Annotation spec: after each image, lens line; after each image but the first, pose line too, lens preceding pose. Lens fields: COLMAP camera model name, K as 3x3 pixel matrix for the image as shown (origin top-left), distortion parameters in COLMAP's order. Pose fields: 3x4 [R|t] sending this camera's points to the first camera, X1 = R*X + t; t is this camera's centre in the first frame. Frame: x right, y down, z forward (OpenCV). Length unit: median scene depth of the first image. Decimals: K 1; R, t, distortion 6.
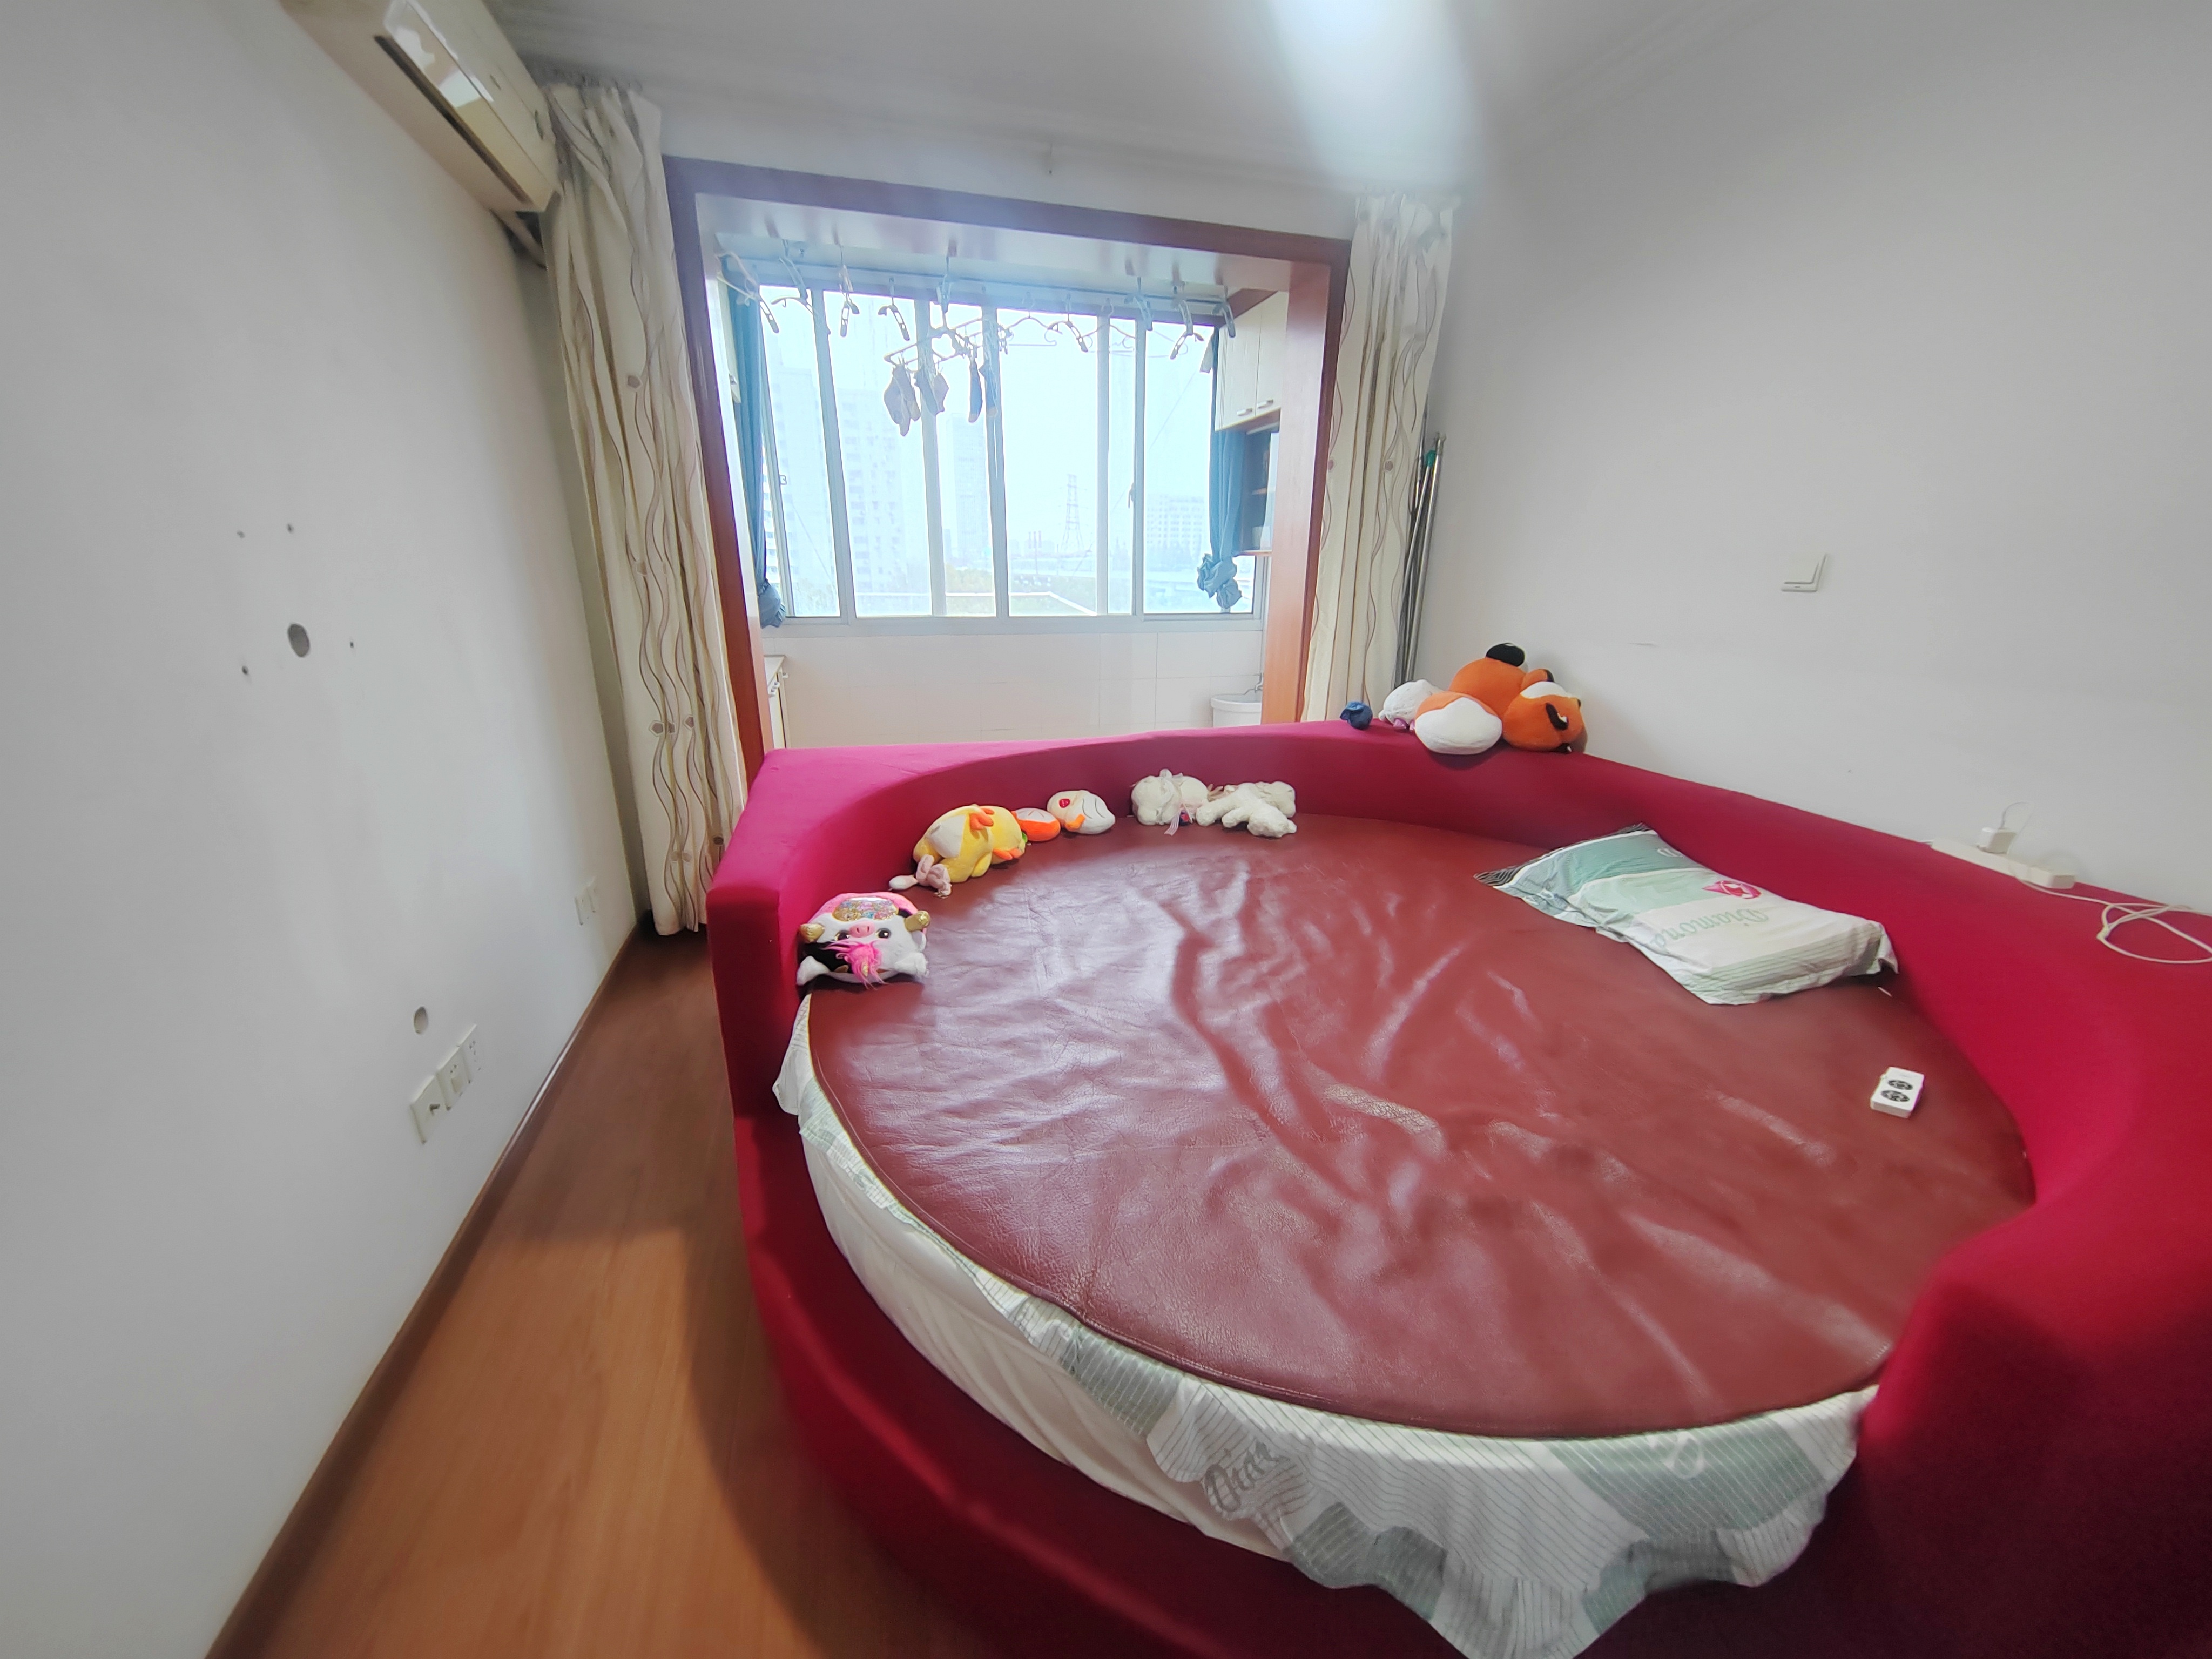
lens RADIAL K [[828.7, 0, 1111.5], [0, 828.7, 842.4], [0, 0, 1]] dist [0.000414, 0.000070]
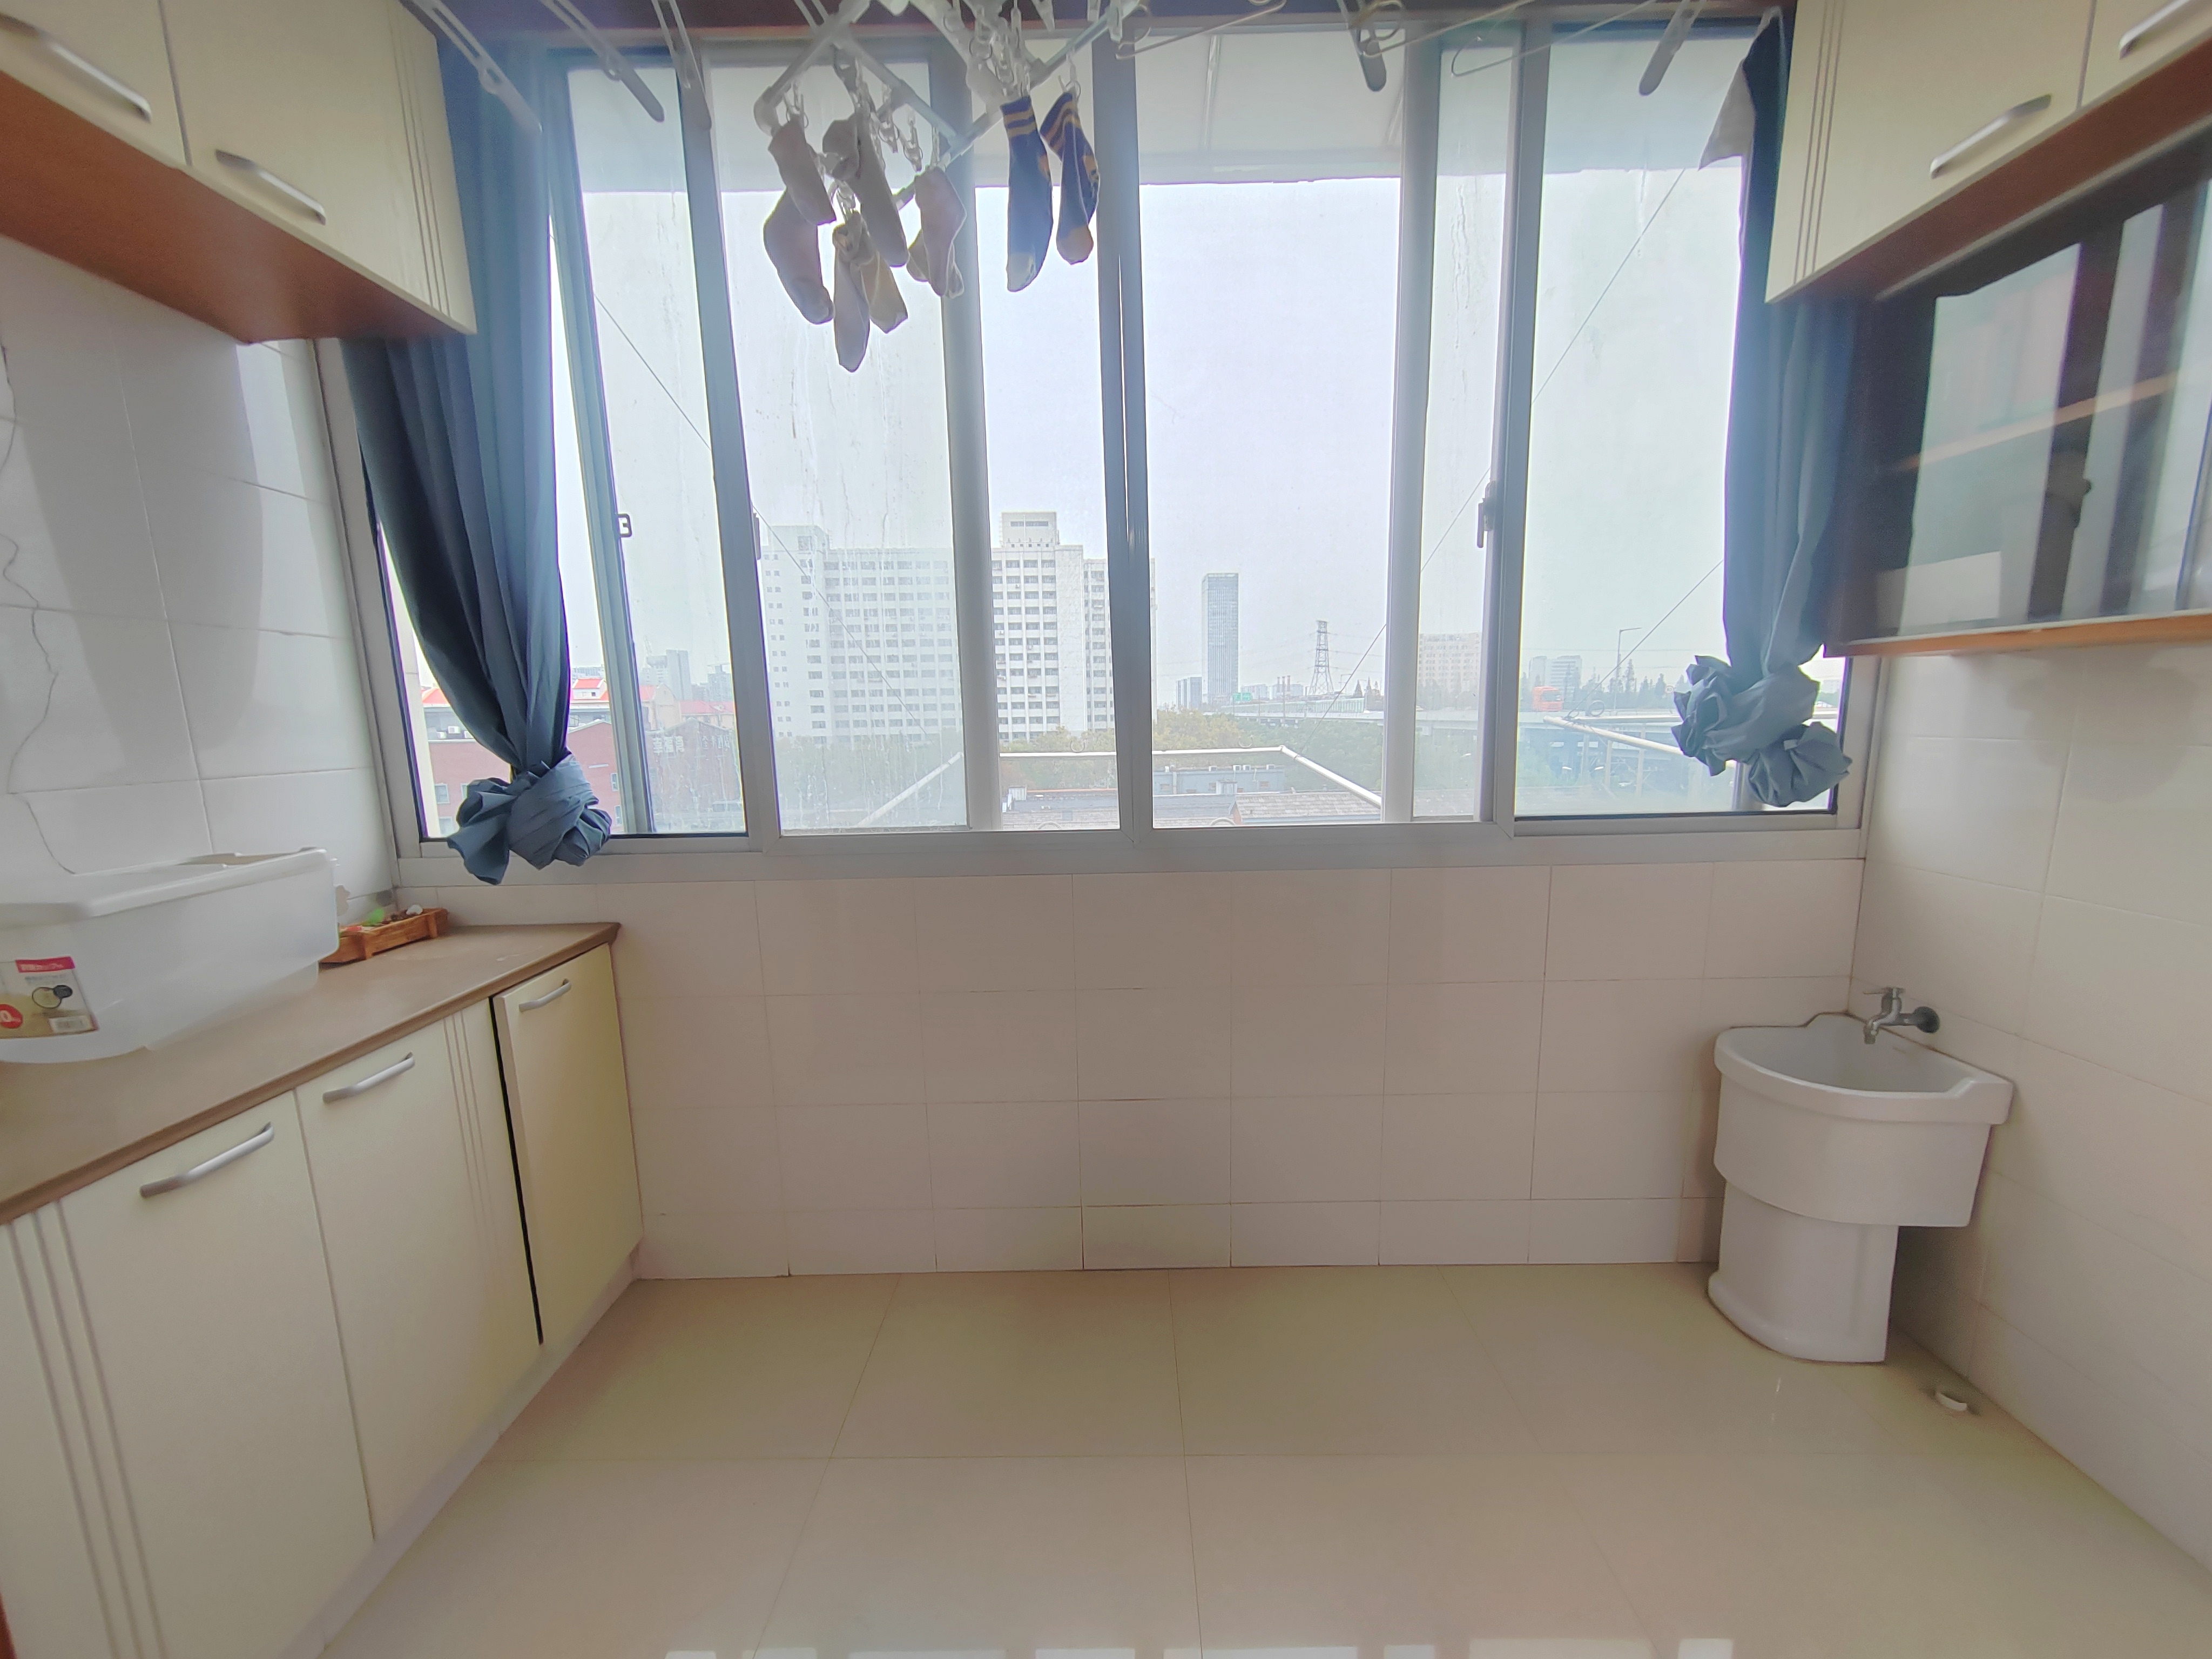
lens RADIAL K [[828.7, 0, 1111.5], [0, 828.7, 842.4], [0, 0, 1]] dist [0.000414, 0.000070]
pose [[0.958021, 0.015467, -0.286282, -0.029535], [-0.062046, 0.986065, -0.154358, -0.202119], [0.279905, 0.165641, 0.945630, 0.618831]]
